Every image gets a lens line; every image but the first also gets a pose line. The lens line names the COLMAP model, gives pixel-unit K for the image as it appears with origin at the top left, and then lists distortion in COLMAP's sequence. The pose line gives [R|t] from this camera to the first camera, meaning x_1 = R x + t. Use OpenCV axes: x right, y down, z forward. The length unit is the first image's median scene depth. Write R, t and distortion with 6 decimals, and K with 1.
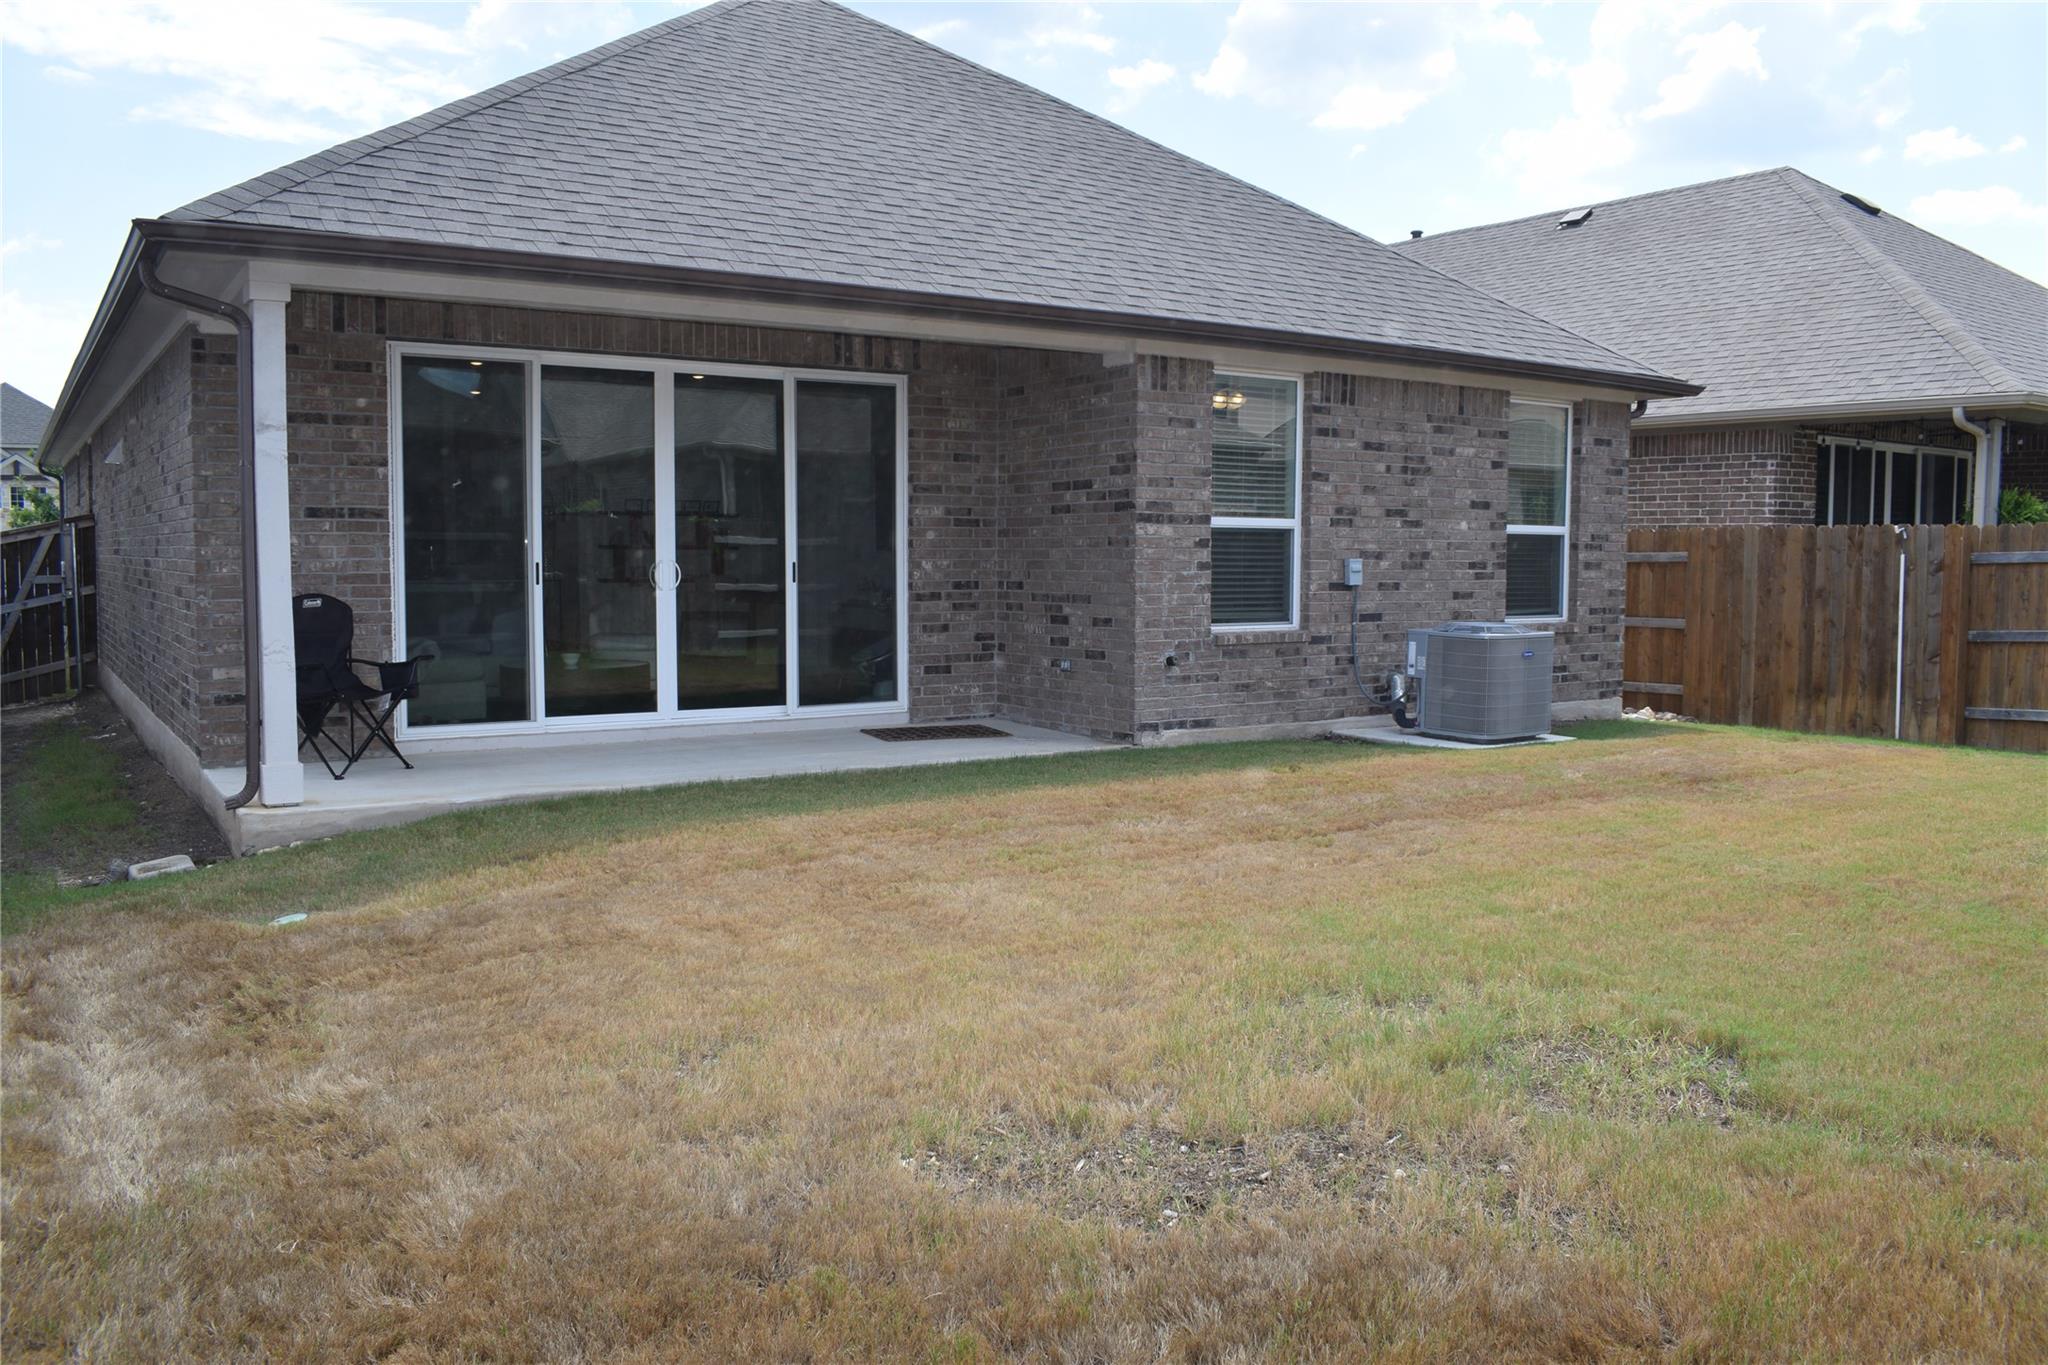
lens RADIAL K [[1606.5, 0, 1040.3], [0, 1606.5, 686.5], [0, 0, 1]] dist [-0.097677, 0.017765]
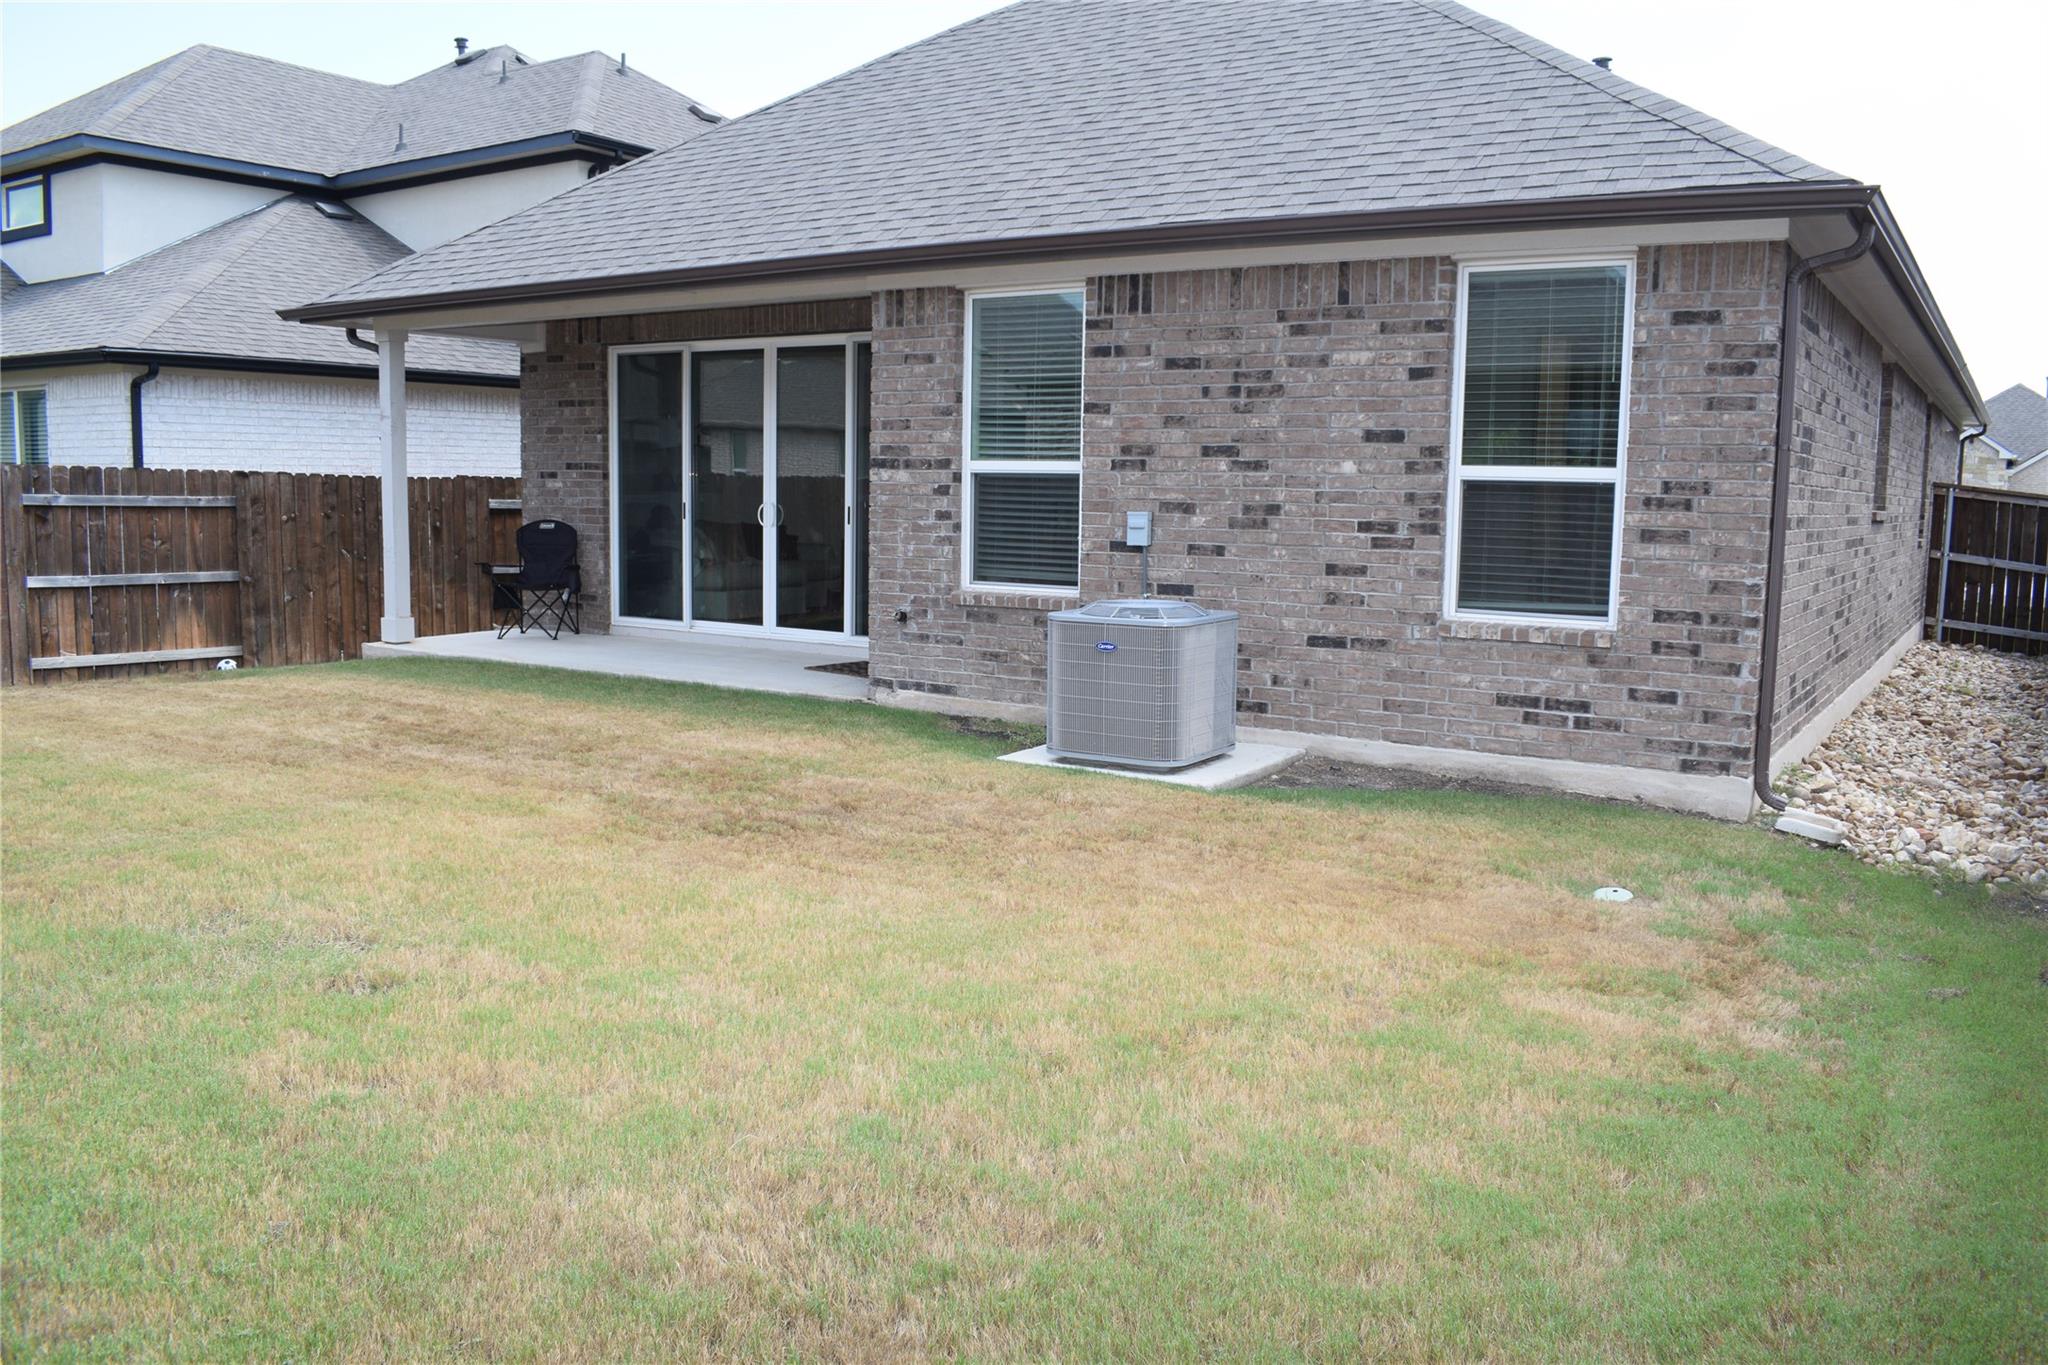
lens RADIAL K [[1606.5, 0, 1040.3], [0, 1606.5, 686.5], [0, 0, 1]] dist [-0.097677, 0.017765]
pose [[0.389943, 0.114288, -0.913719, 0.903770], [-0.091866, 0.992146, 0.084892, -0.057648], [0.916245, 0.050836, 0.397379, 0.655047]]
